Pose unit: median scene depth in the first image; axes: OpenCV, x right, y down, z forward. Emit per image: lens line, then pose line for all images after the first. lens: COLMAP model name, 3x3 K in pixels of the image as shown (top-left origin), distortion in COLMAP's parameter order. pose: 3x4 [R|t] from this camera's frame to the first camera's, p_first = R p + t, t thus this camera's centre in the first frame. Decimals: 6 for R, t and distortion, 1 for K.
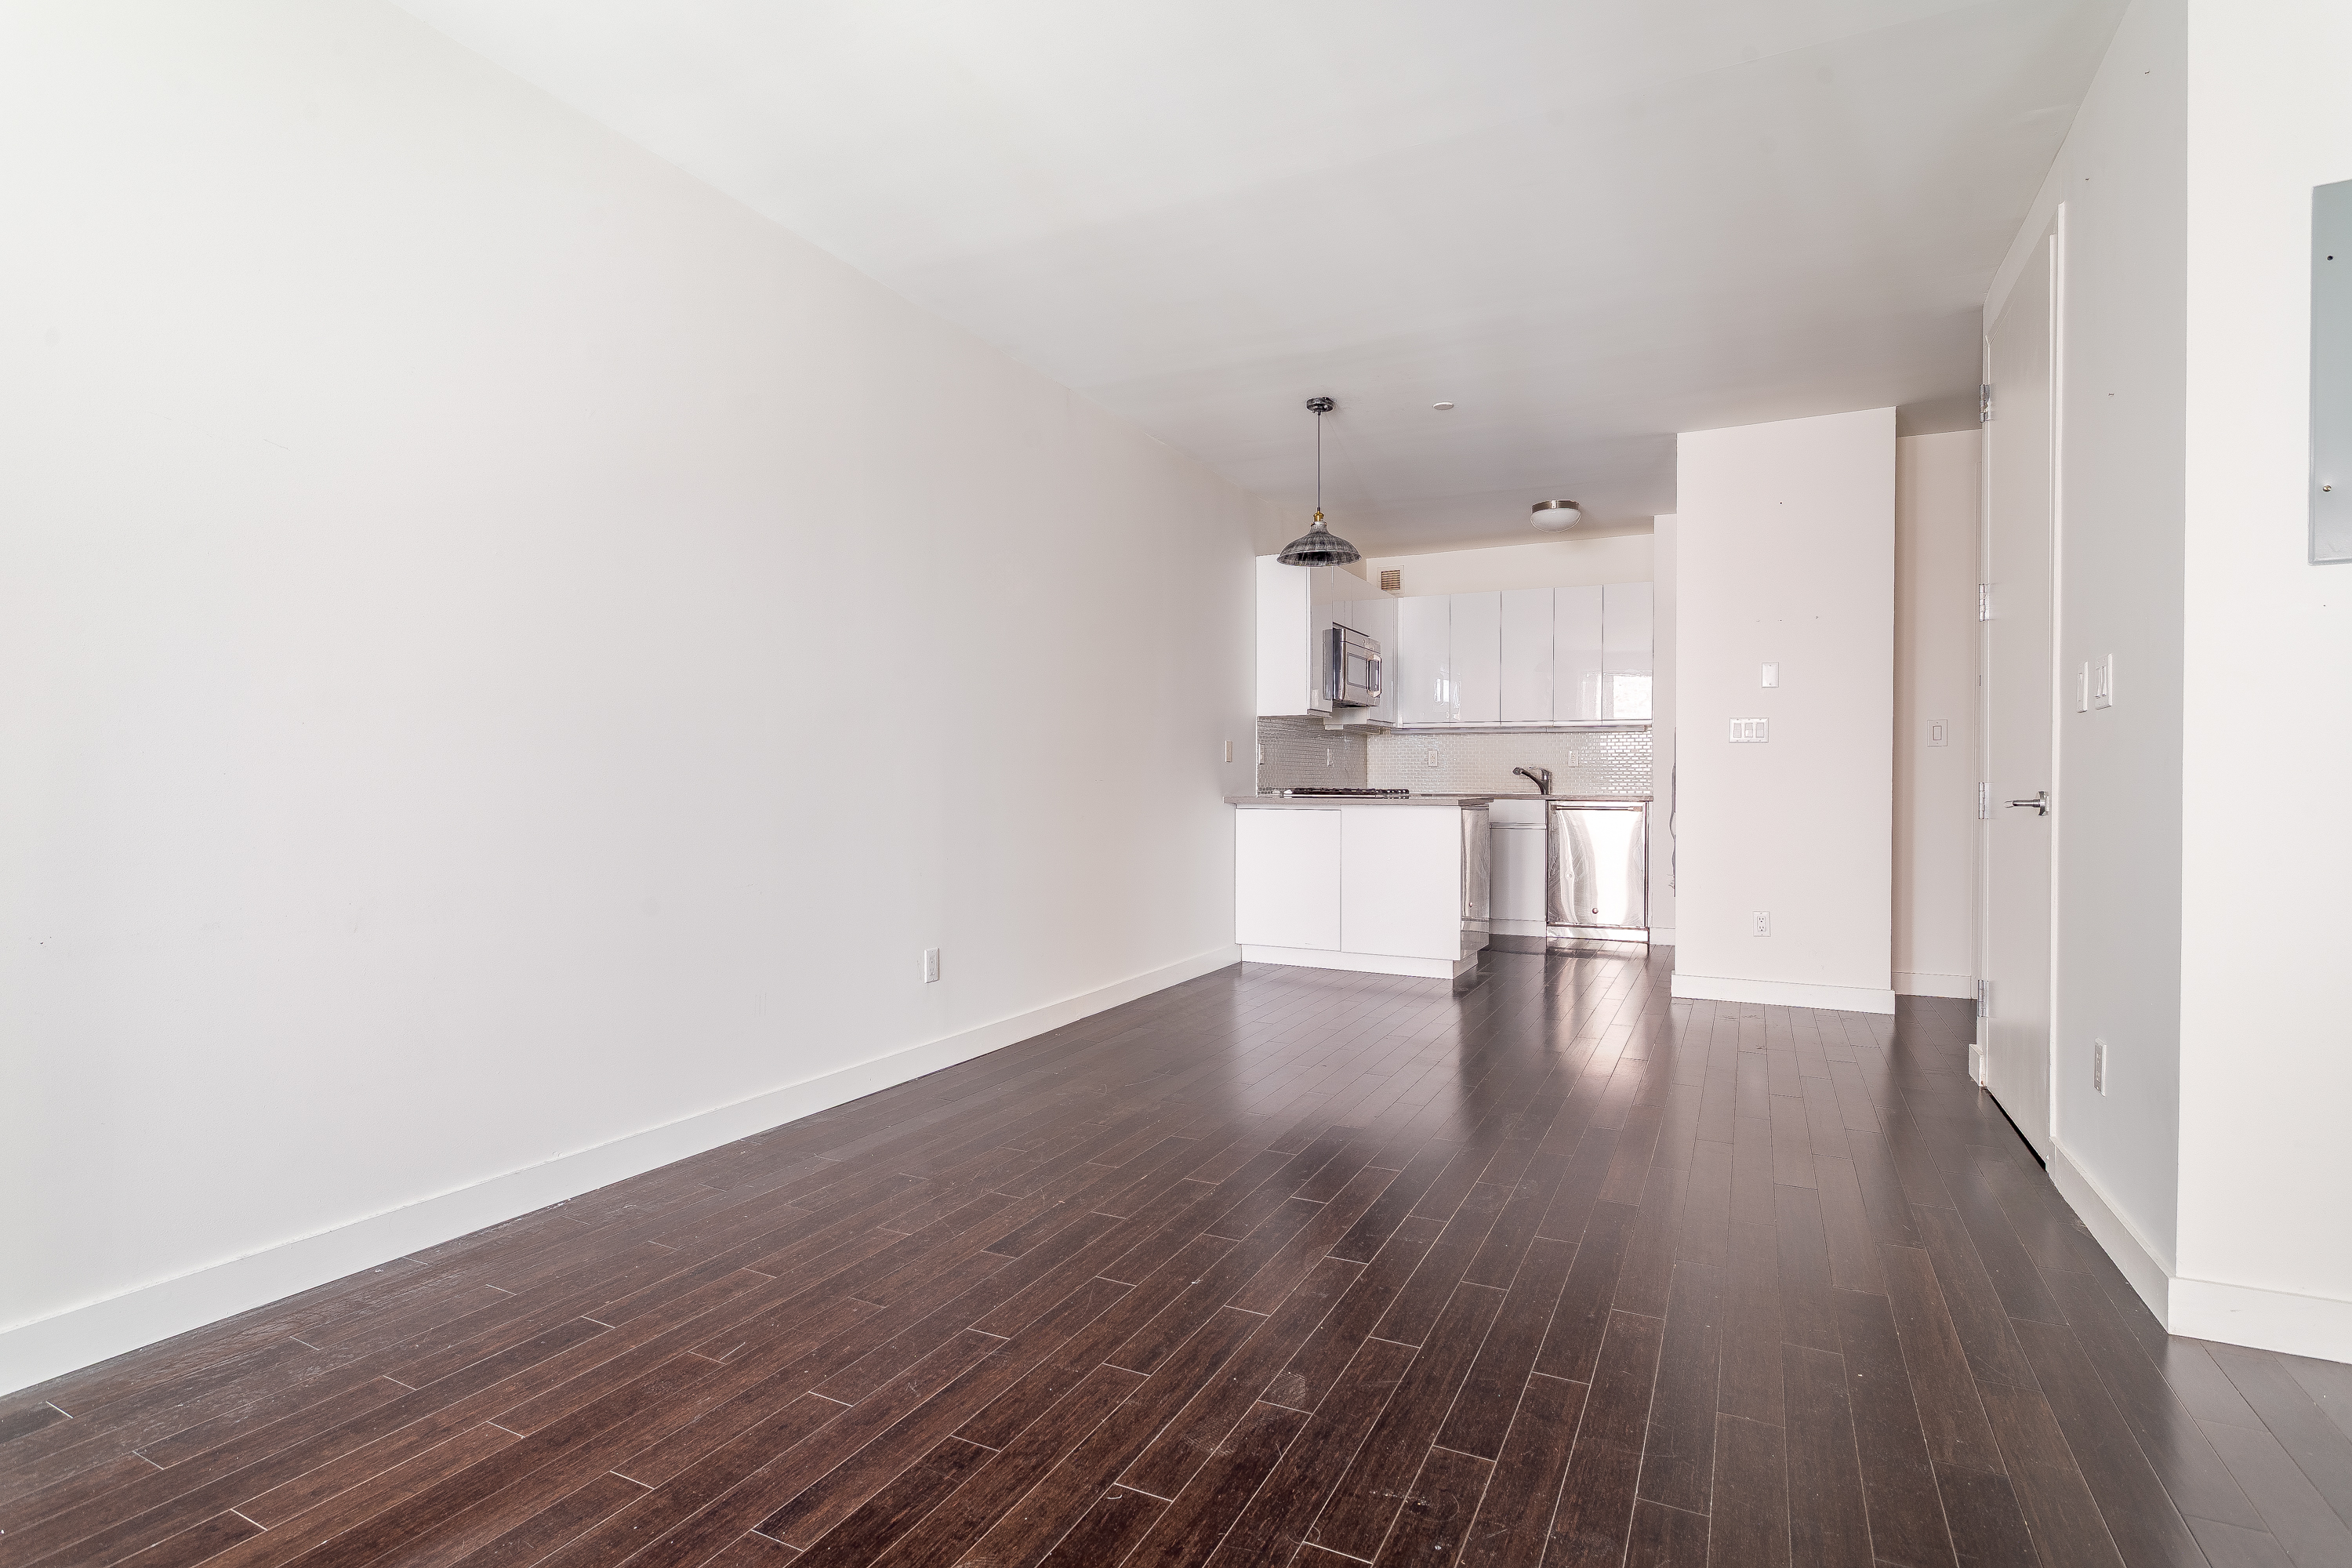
lens RADIAL K [[1154.8, 0, 1153.4], [0, 1154.8, 781.7], [0, 0, 1]] dist [-0.015801, -0.000632]
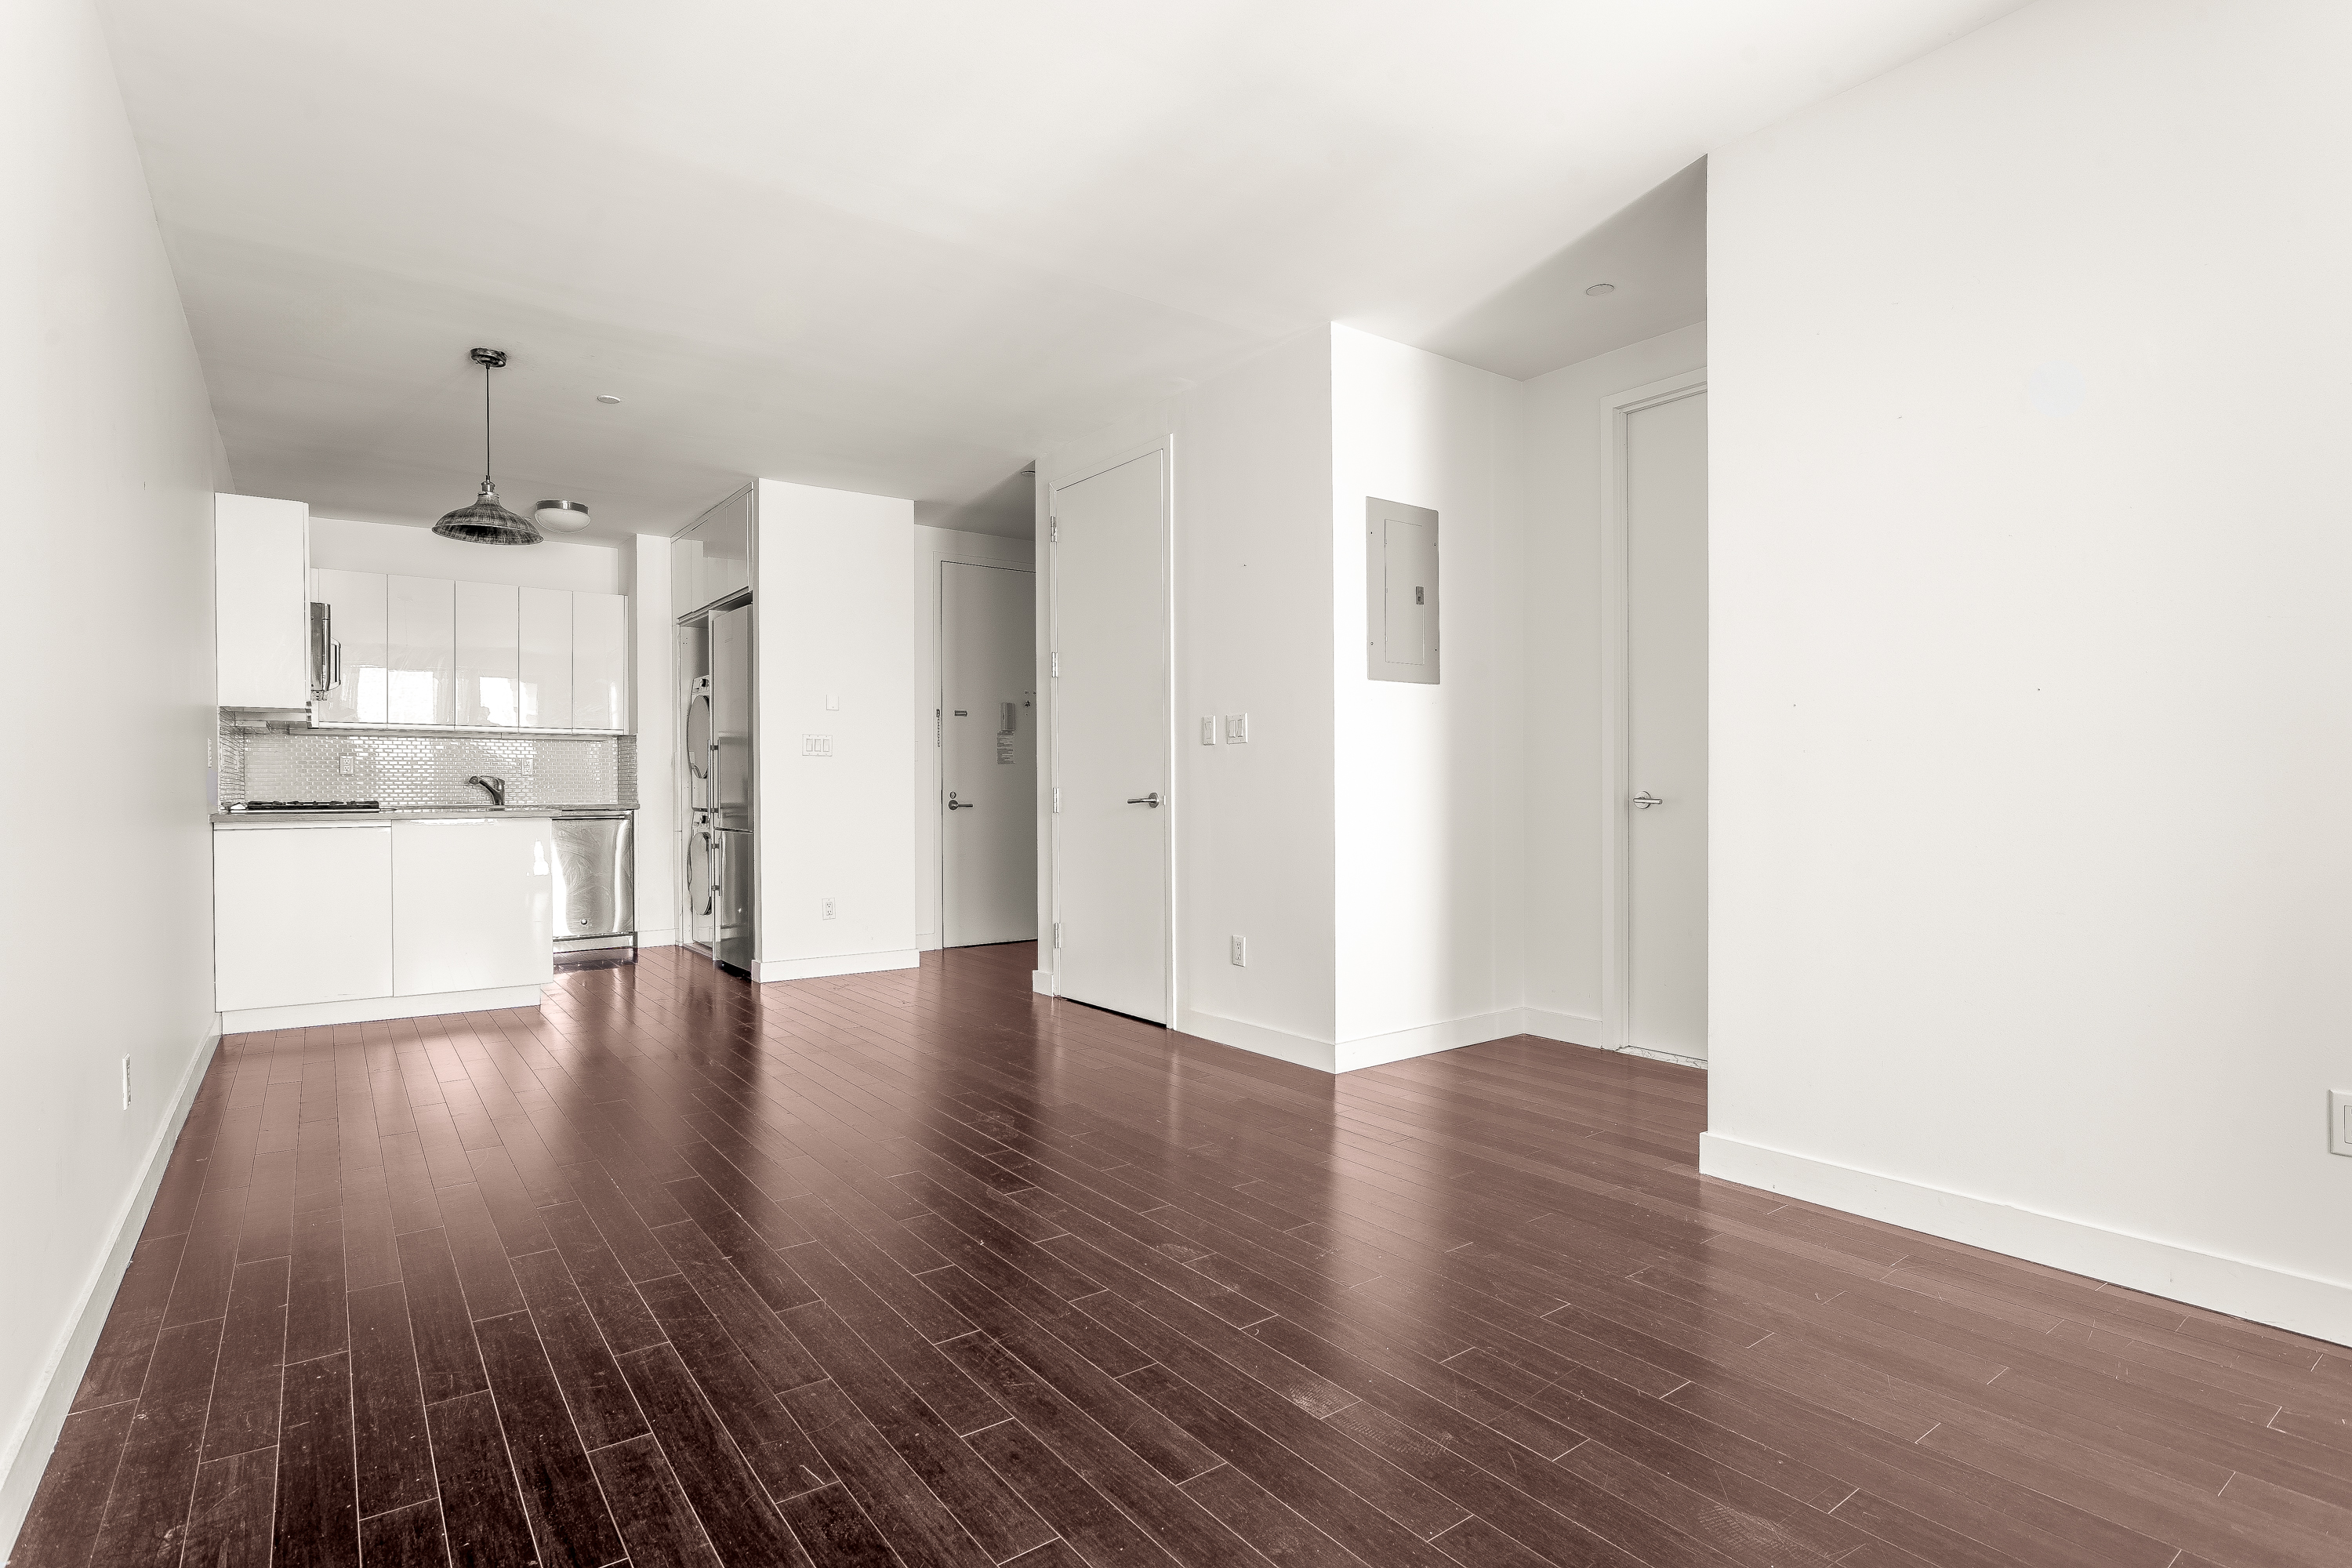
lens RADIAL K [[1154.8, 0, 1174.5], [0, 1154.8, 784.0], [0, 0, 1]] dist [-0.015801, -0.000632]
pose [[0.447926, -0.003059, 0.894066, -0.351593], [0.008443, 0.999964, -0.000809, -0.001094], [-0.894031, 0.007911, 0.447935, 0.137352]]
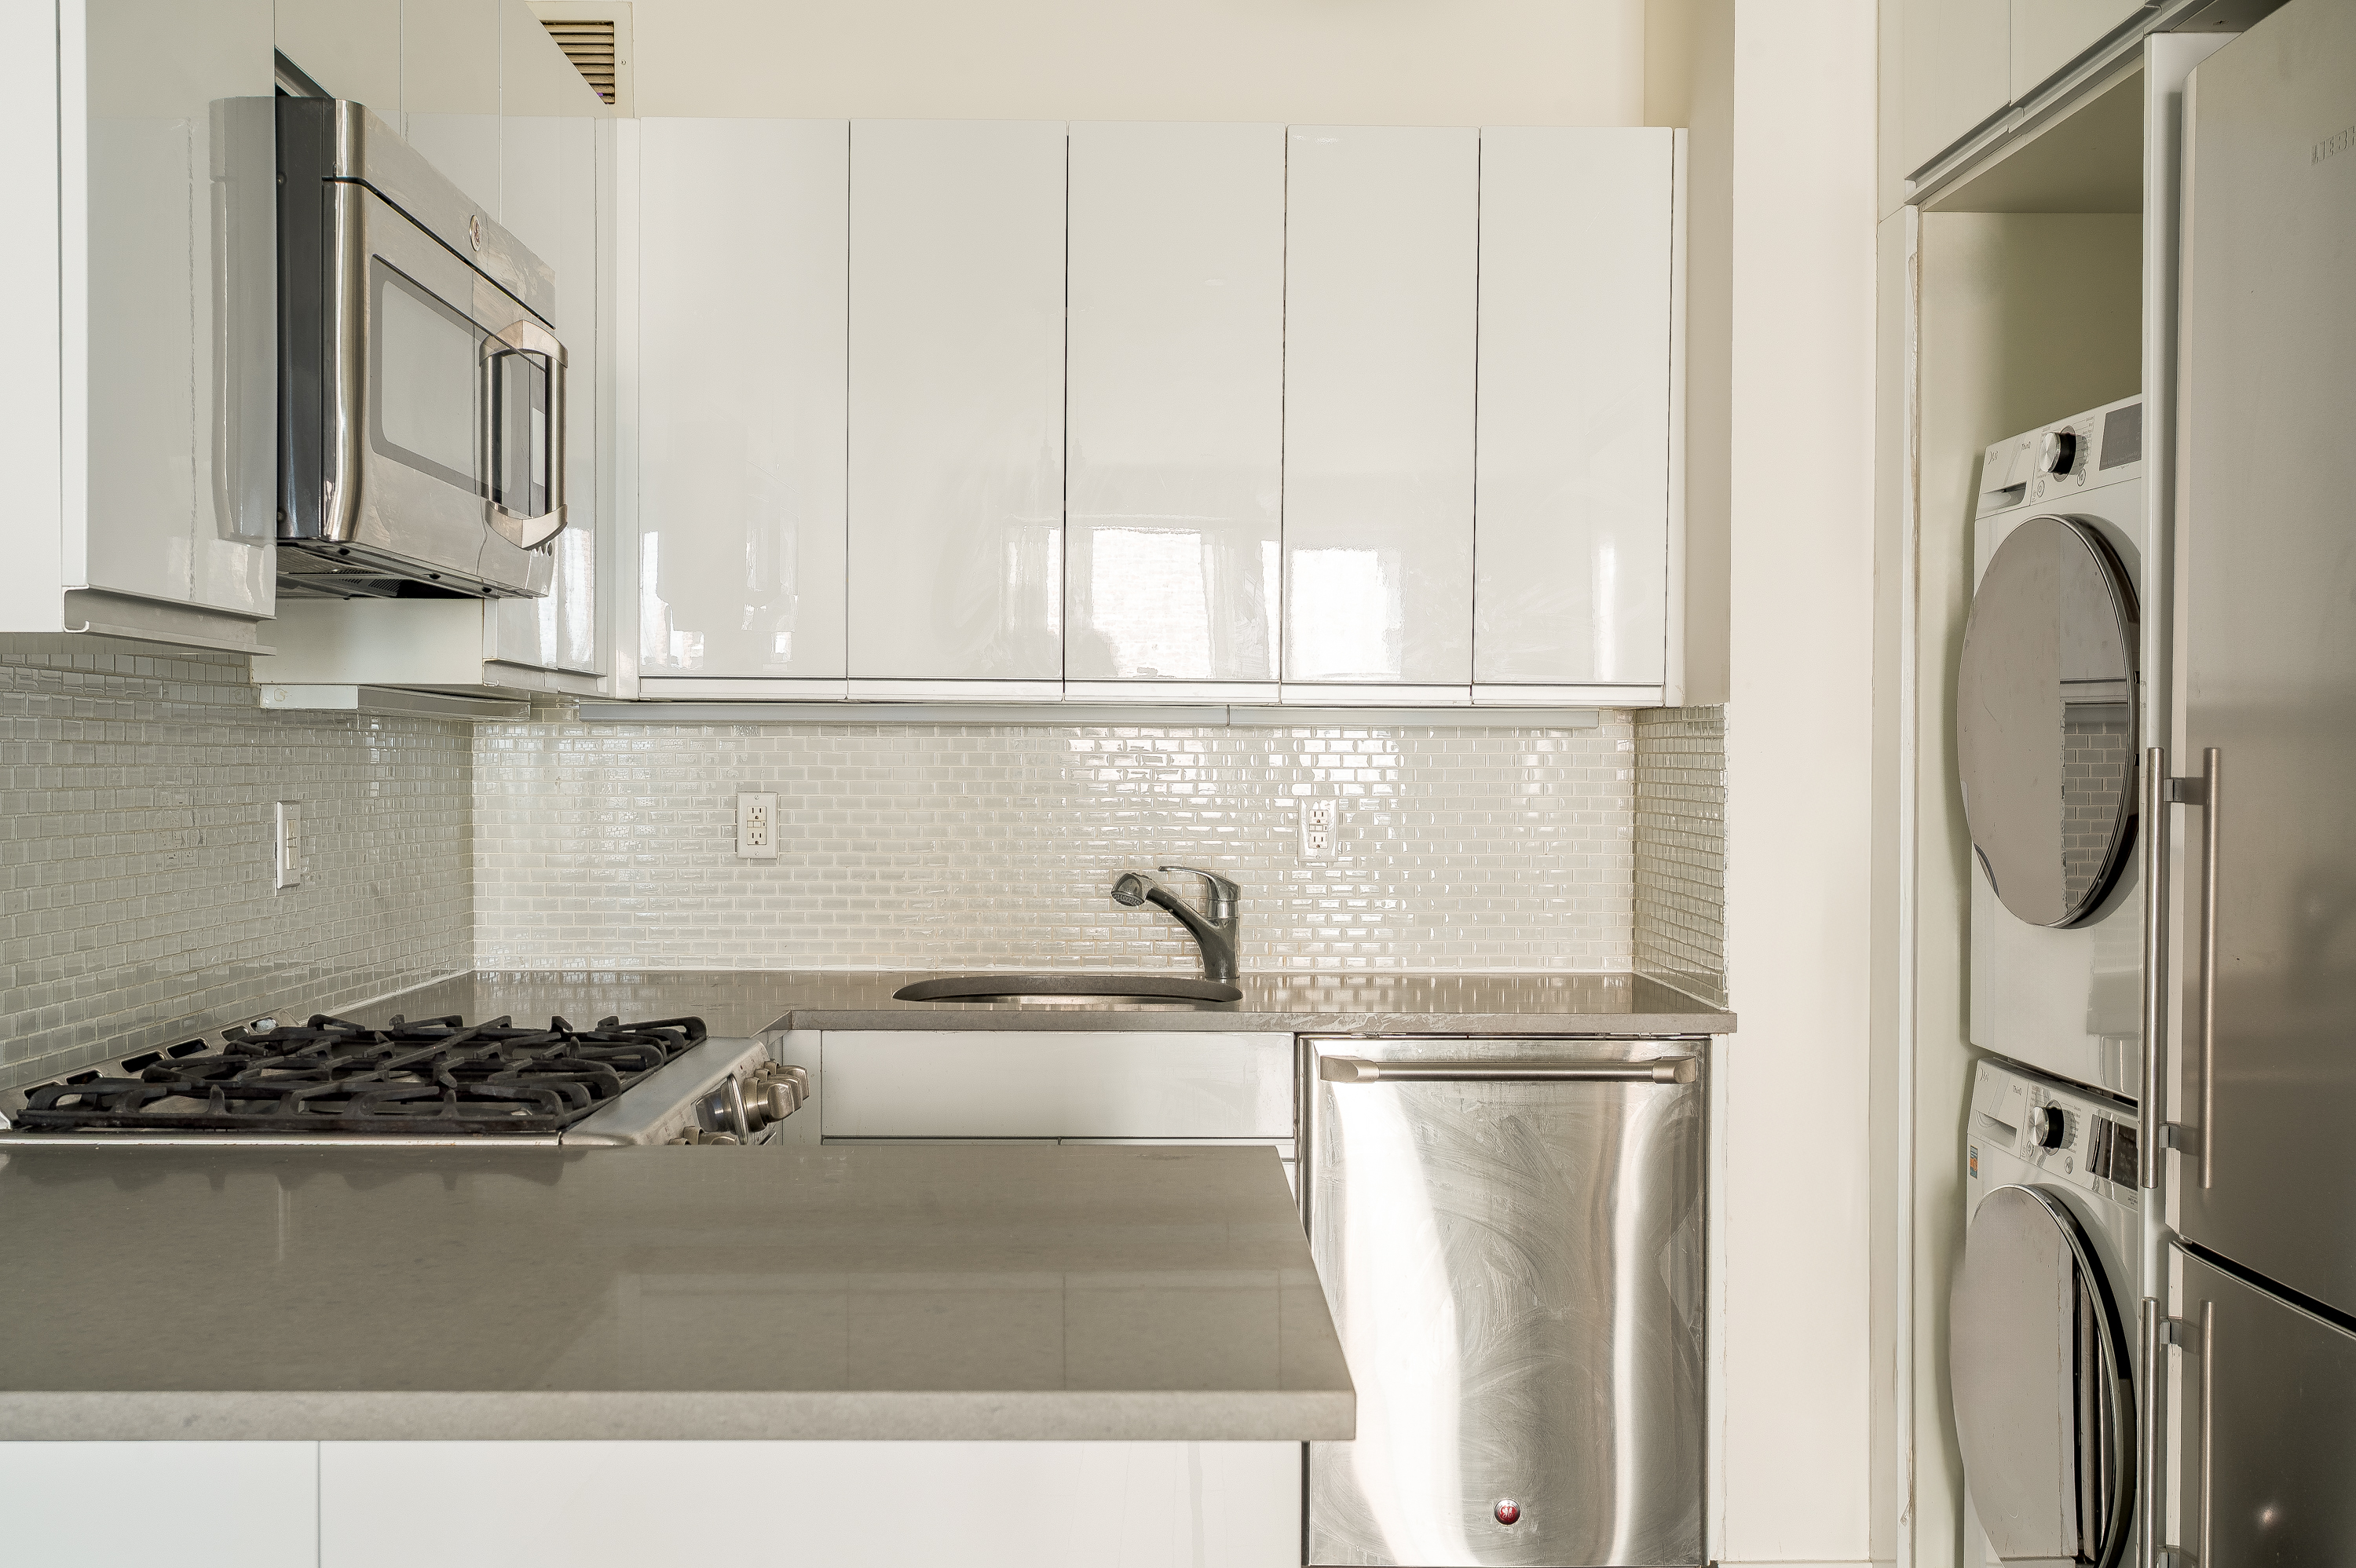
lens RADIAL K [[2244.6, 0, 1178.2], [0, 2244.6, 776.9], [0, 0, 1]] dist [-0.014873, 0.000000]
pose [[0.875091, -0.004021, 0.483941, 0.142939], [0.001734, 0.999985, 0.005173, -0.049276], [-0.483955, -0.003688, 0.875085, 0.837131]]
